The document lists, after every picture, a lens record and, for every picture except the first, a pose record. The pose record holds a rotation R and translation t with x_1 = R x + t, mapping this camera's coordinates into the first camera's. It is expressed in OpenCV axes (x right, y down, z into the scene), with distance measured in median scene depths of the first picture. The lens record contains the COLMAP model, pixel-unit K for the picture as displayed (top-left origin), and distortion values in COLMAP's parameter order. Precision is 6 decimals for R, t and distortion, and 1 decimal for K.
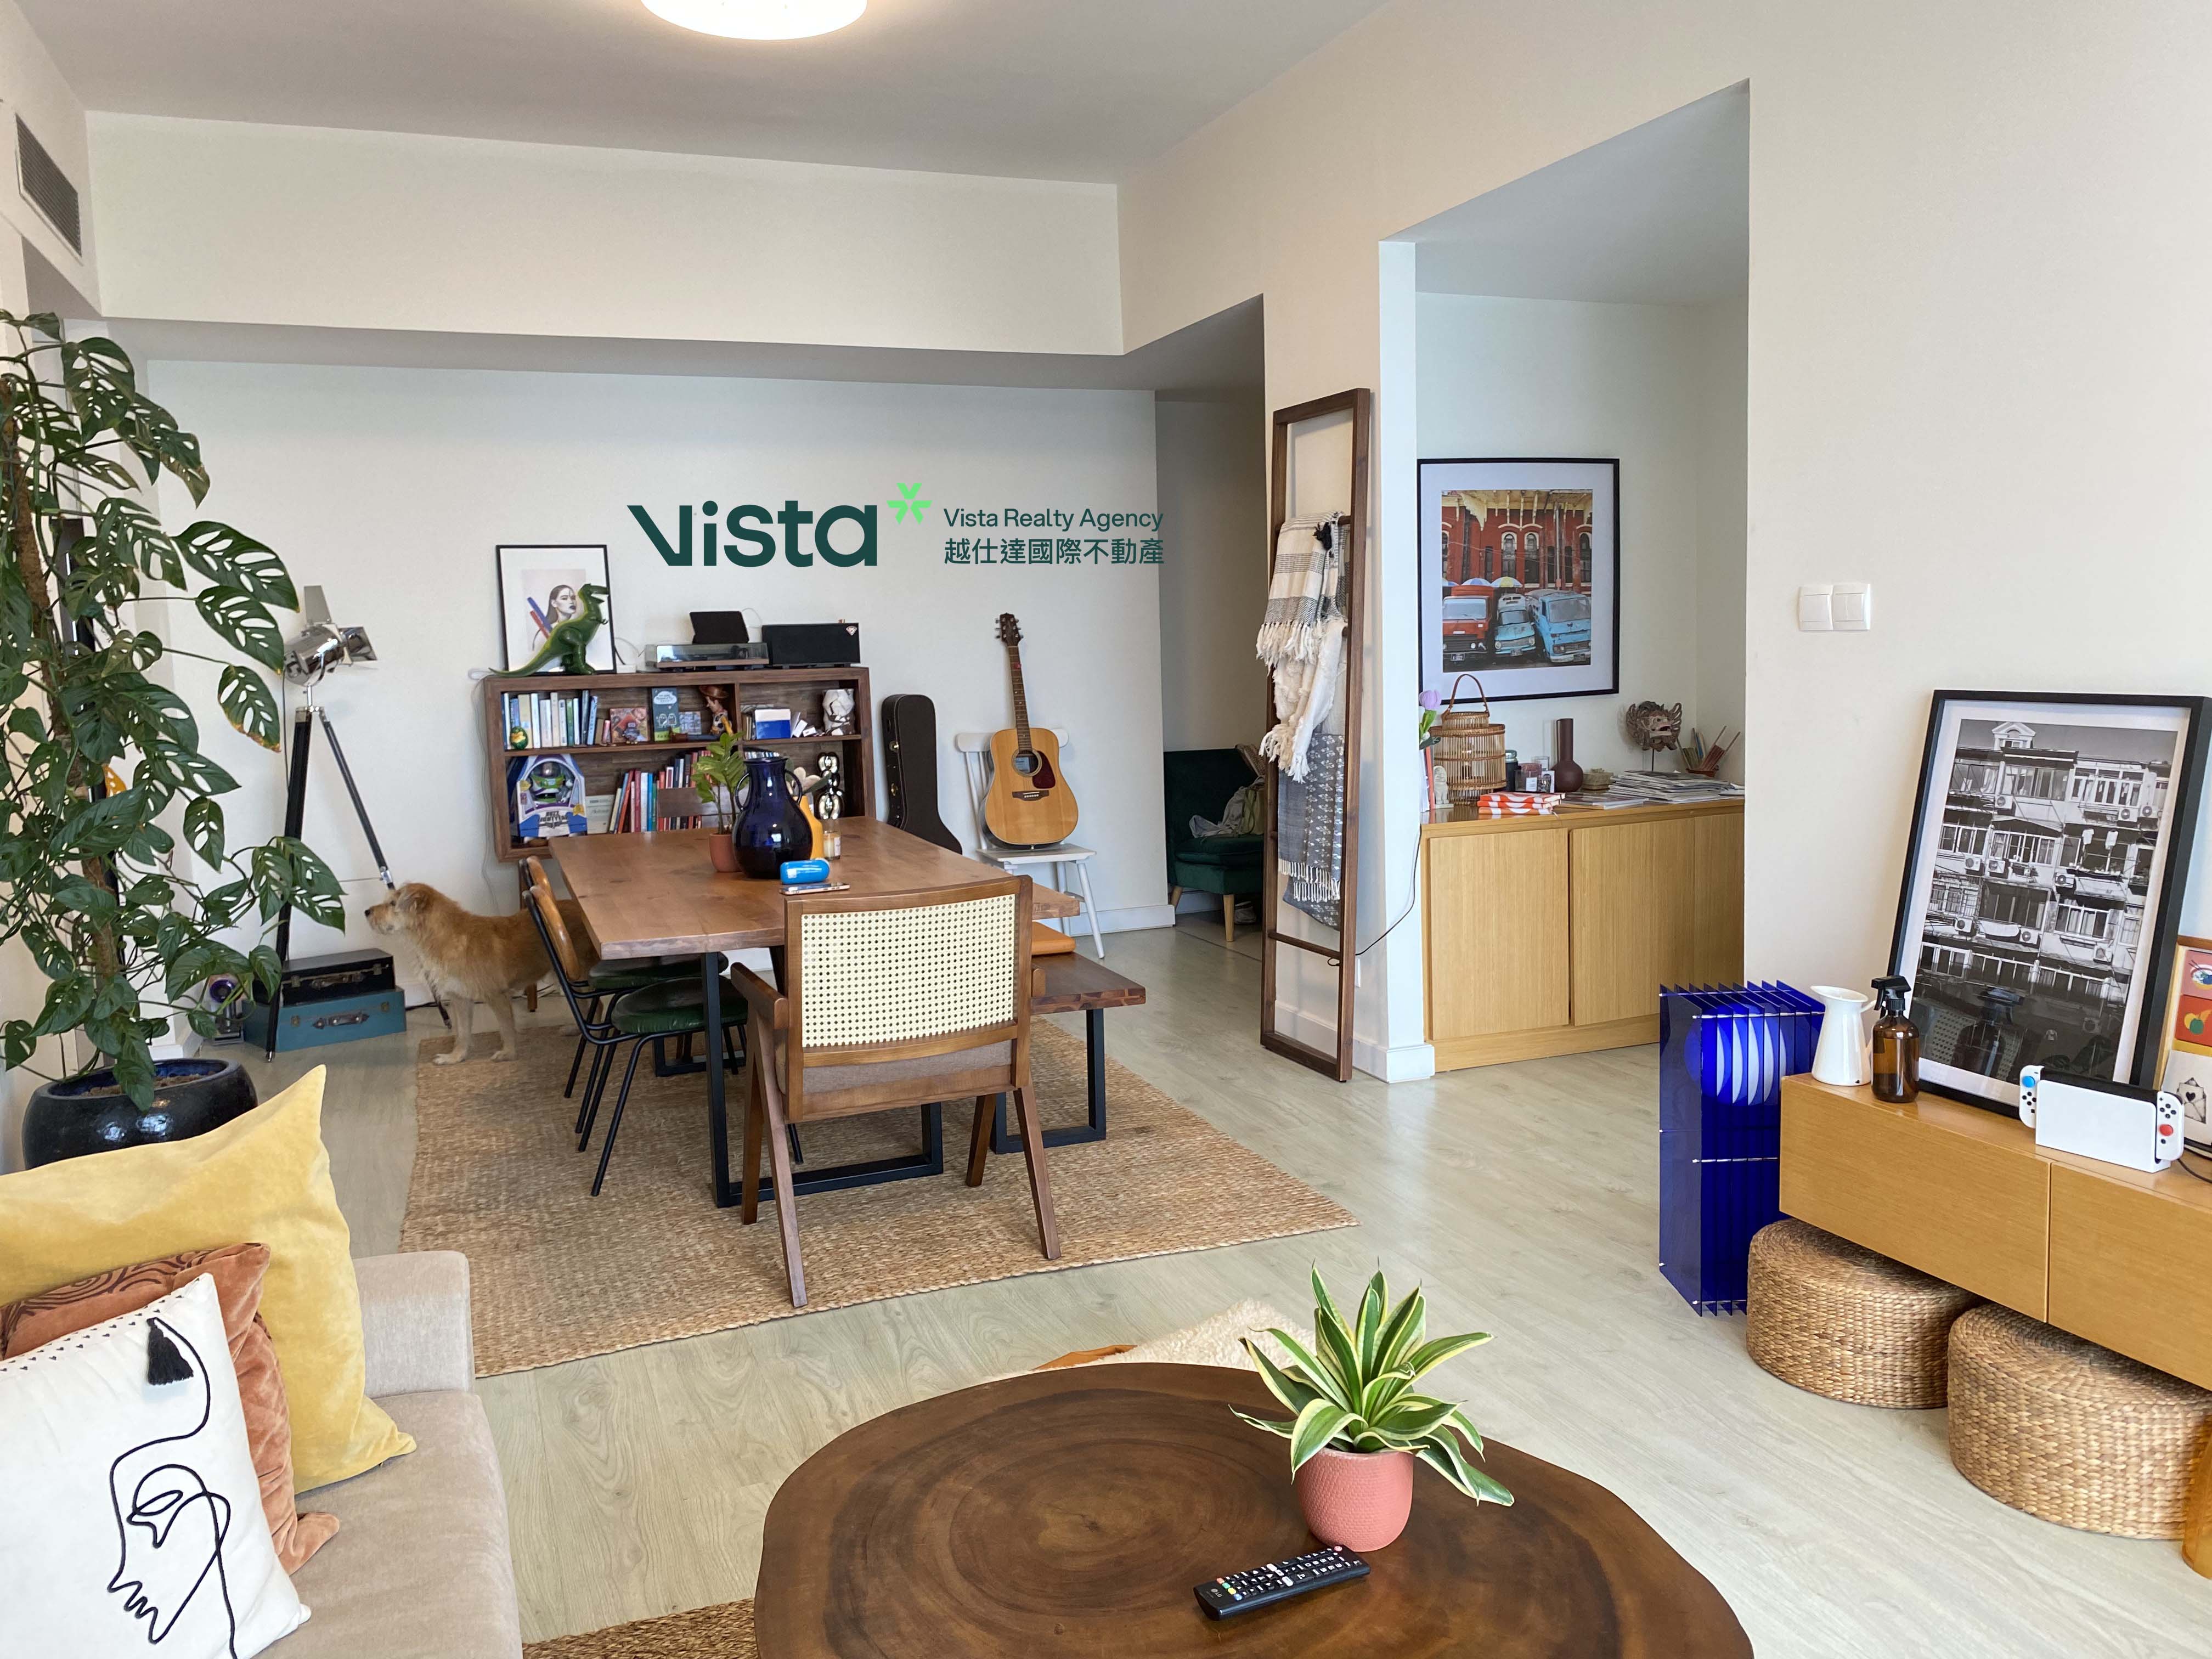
lens RADIAL K [[1657.7, 0, 1094.7], [0, 1657.7, 836.4], [0, 0, 1]] dist [0.066482, 0.002203]
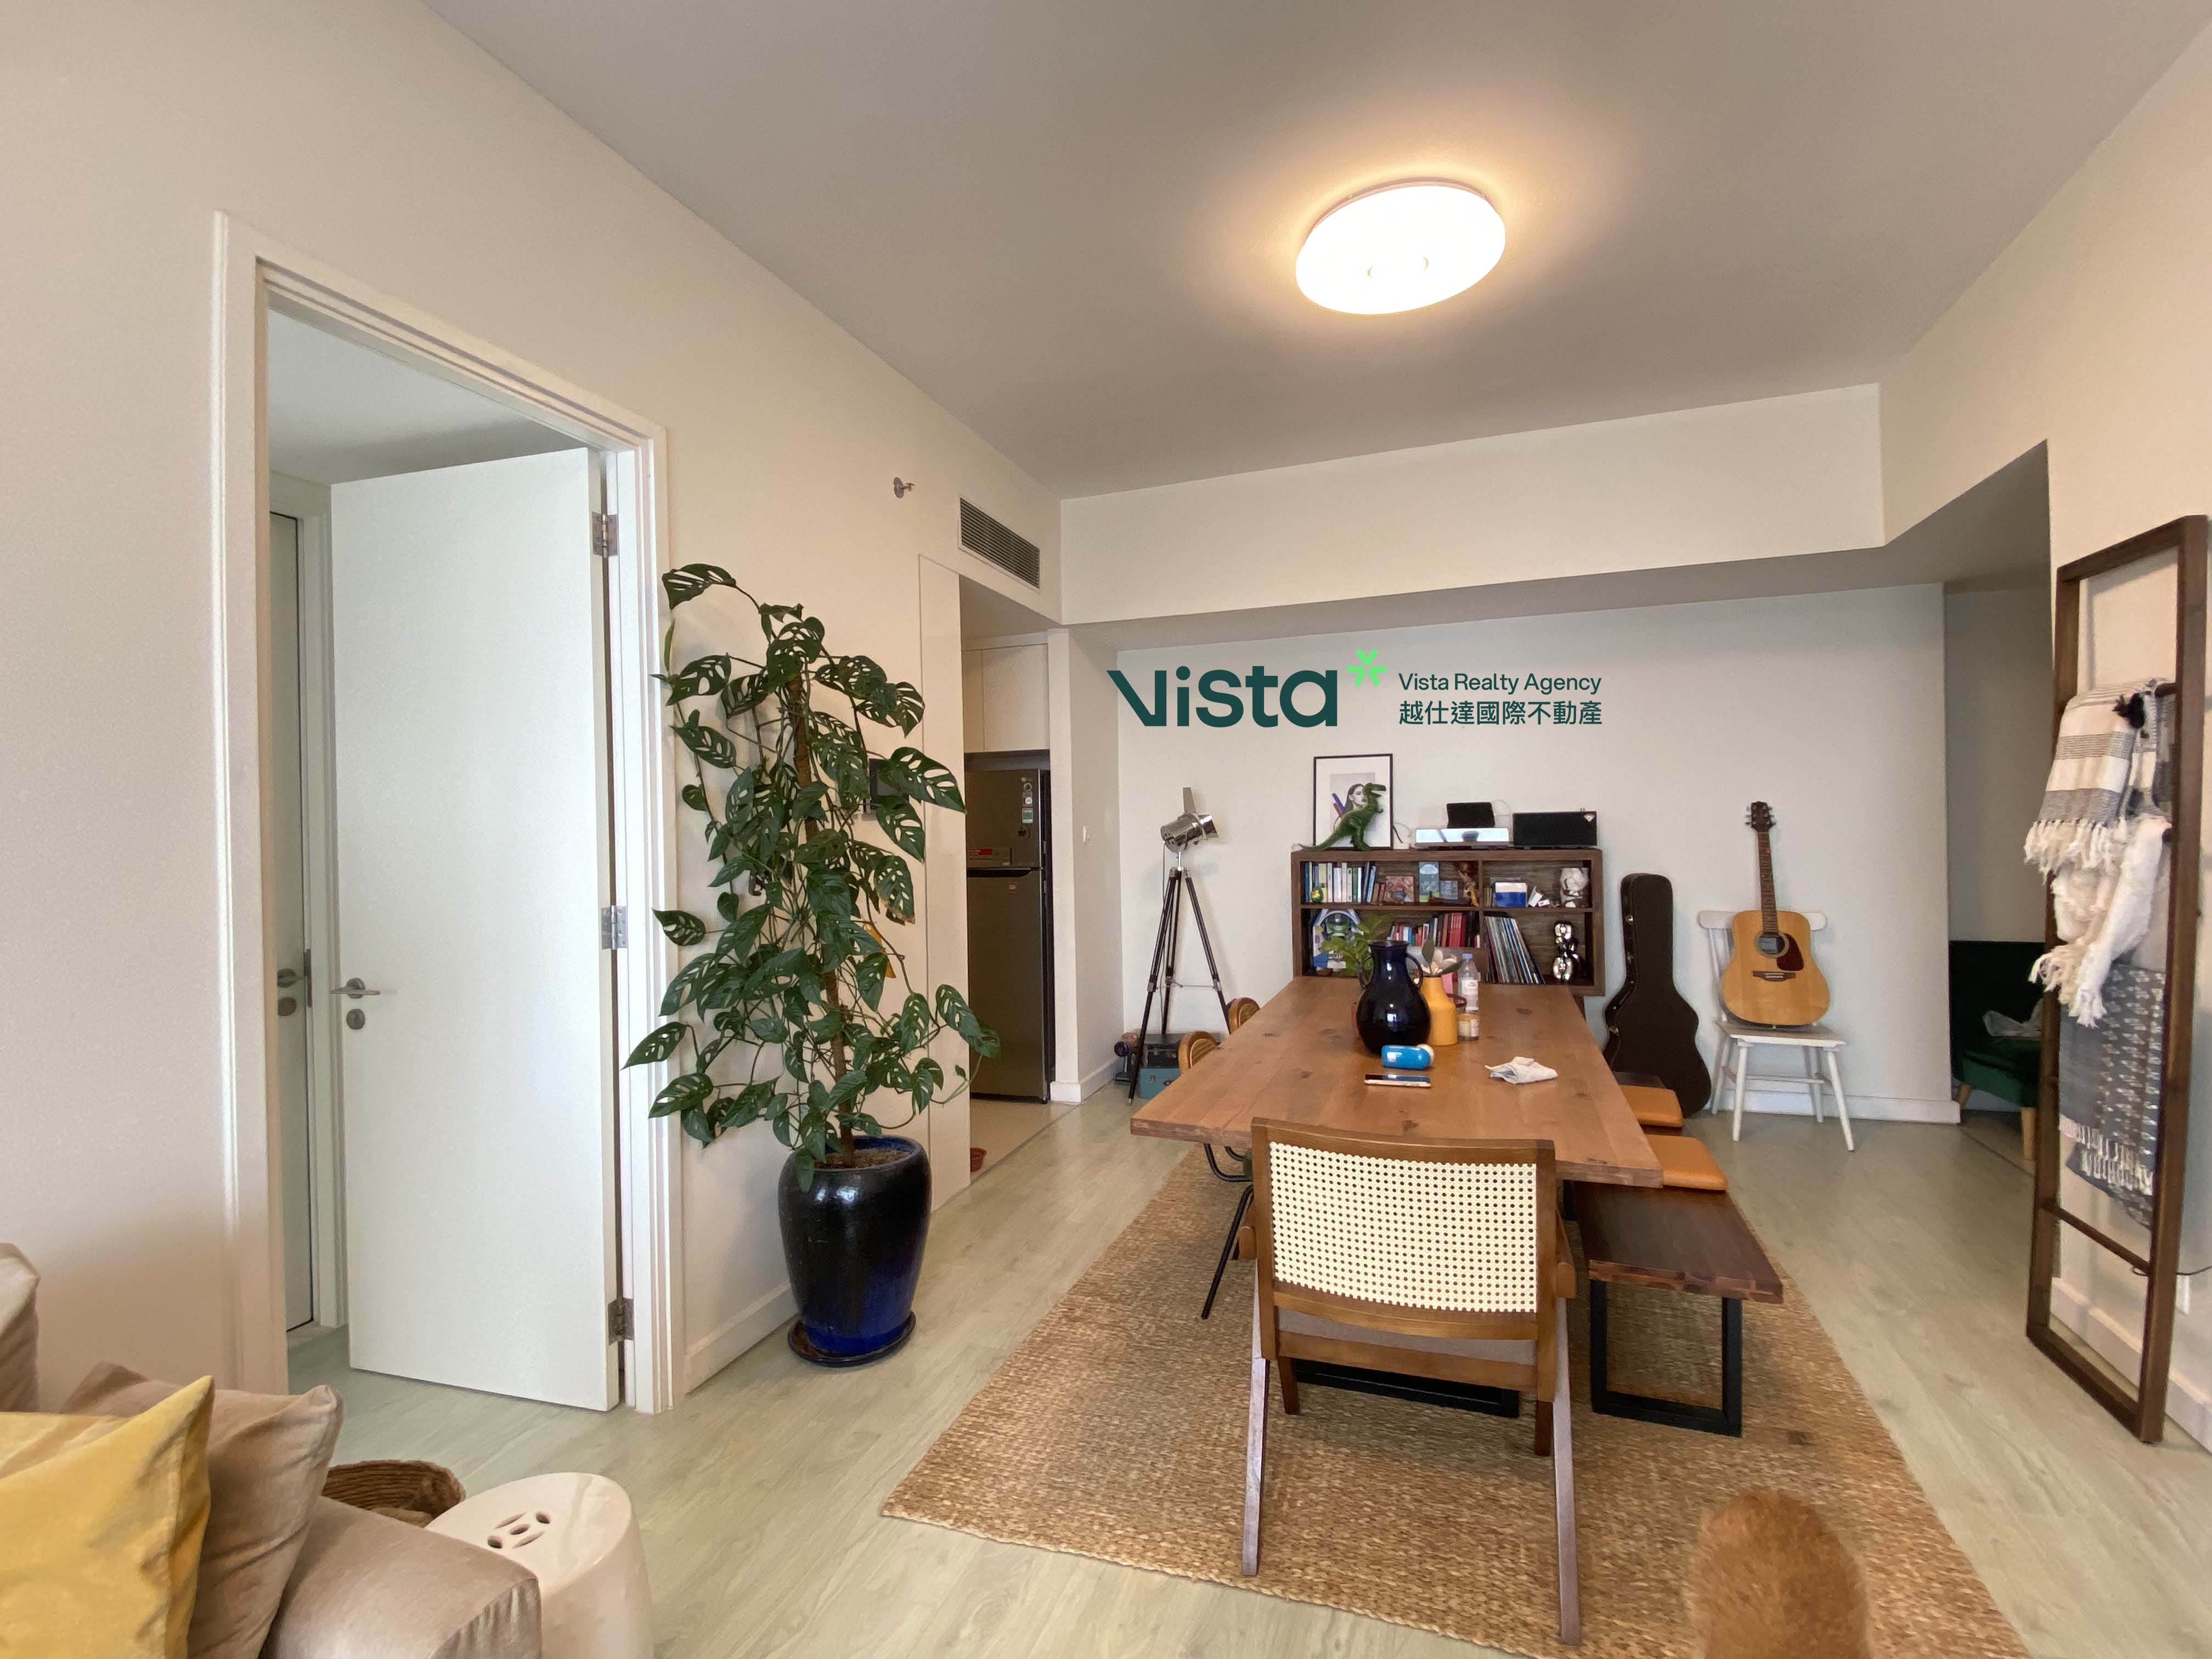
lens RADIAL K [[983.1, 0, 1162.2], [0, 983.1, 826.8], [0, 0, 1]] dist [0.005279, -0.007244]
pose [[0.761741, 0.018070, -0.647630, 0.080058], [-0.082231, 0.994223, -0.068980, -0.051755], [0.642642, 0.105801, 0.758826, 0.326688]]
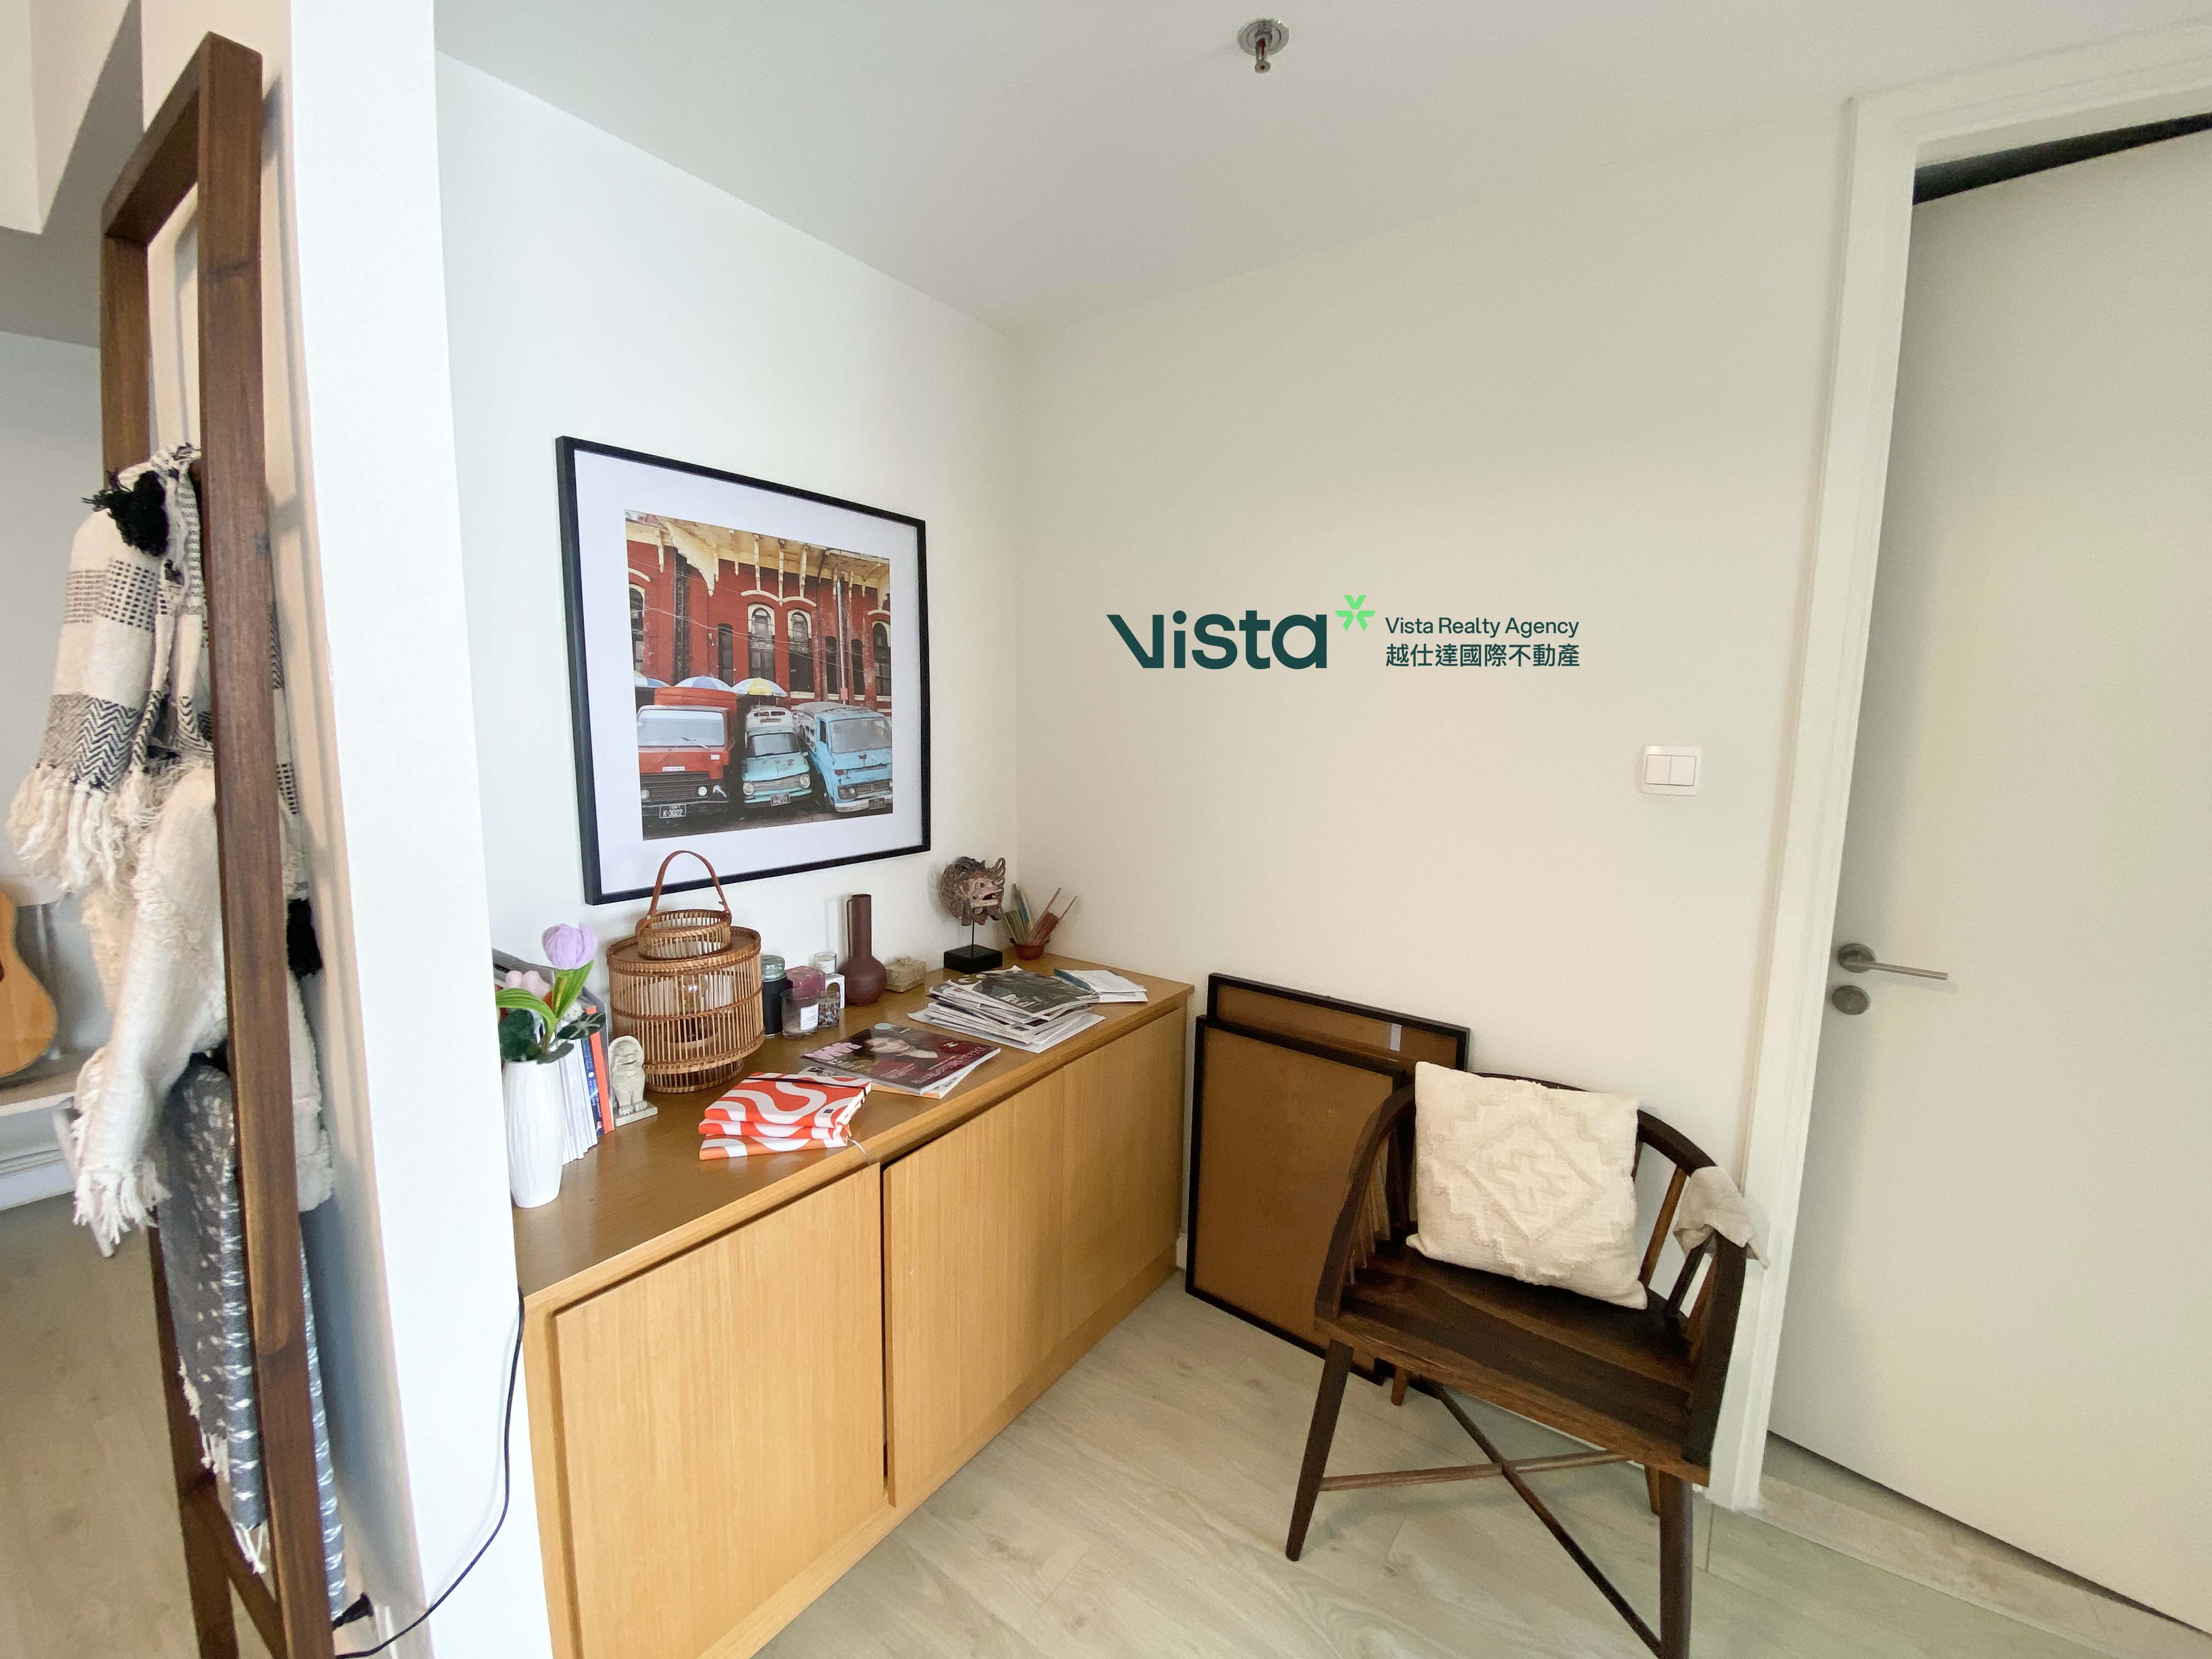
lens RADIAL K [[864.7, 0, 1118.6], [0, 864.7, 825.0], [0, 0, 1]] dist [-0.002661, -0.003099]
pose [[0.830083, -0.024229, 0.557113, 0.178101], [0.019472, 0.999706, 0.014466, -0.103522], [-0.557300, -0.001160, 0.830311, 0.661257]]
